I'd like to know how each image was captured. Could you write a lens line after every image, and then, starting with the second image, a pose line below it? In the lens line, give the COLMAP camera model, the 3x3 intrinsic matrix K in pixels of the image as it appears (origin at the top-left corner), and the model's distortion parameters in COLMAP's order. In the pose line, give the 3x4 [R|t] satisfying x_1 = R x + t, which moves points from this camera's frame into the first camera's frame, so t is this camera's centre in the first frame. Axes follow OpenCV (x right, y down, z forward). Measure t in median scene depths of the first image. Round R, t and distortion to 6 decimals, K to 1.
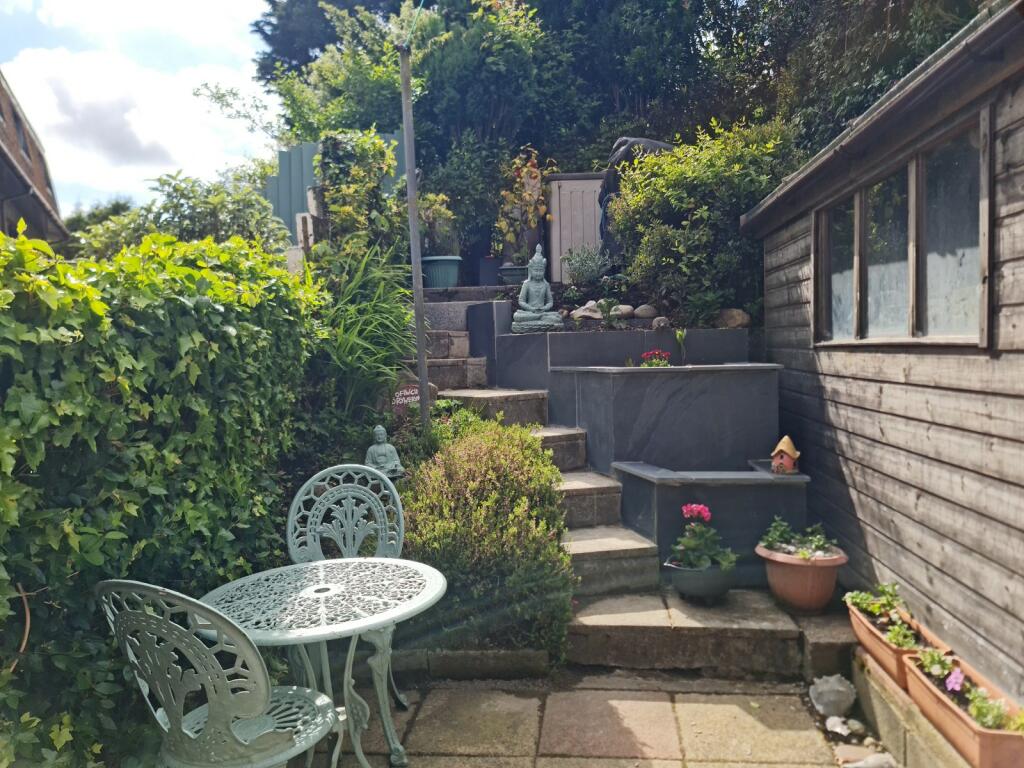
lens RADIAL K [[739.9, 0, 507.4], [0, 739.9, 398.8], [0, 0, 1]] dist [0.065586, -0.055778]
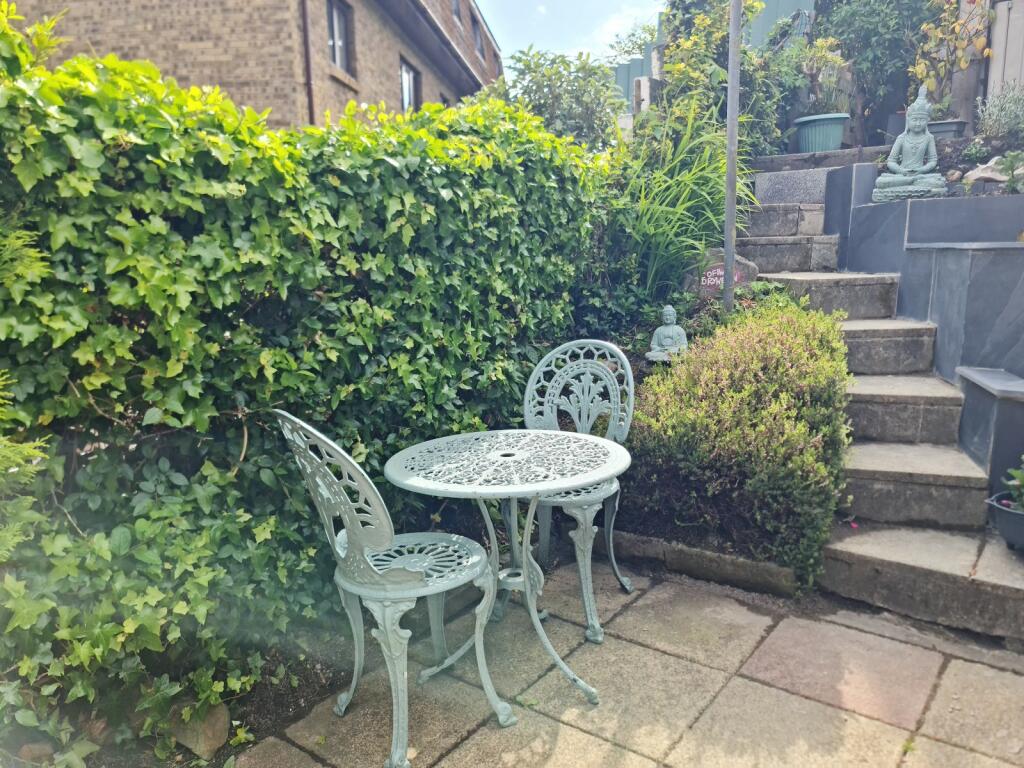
lens RADIAL K [[749.1, 0, 529.9], [0, 749.1, 397.5], [0, 0, 1]] dist [0.079682, -0.072080]
pose [[0.862421, 0.108569, -0.494411, 0.206745], [-0.038032, 0.987865, 0.150587, 0.019261], [0.504761, -0.111066, 0.856085, 0.116558]]
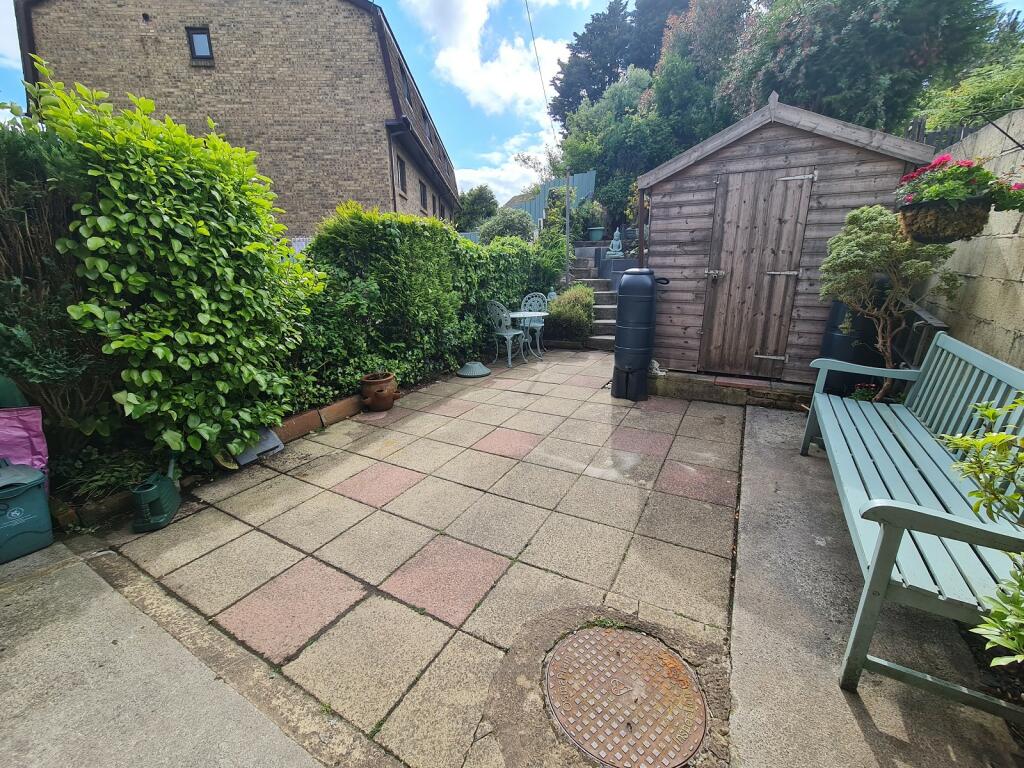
lens RADIAL K [[424.0, 0, 510.6], [0, 424.0, 383.0], [0, 0, 1]] dist [-0.014339, 0.005735]
pose [[0.919399, 0.121923, -0.373952, 0.597511], [-0.042398, 0.975924, 0.213950, 0.080086], [0.391034, -0.180851, 0.902433, -1.277329]]
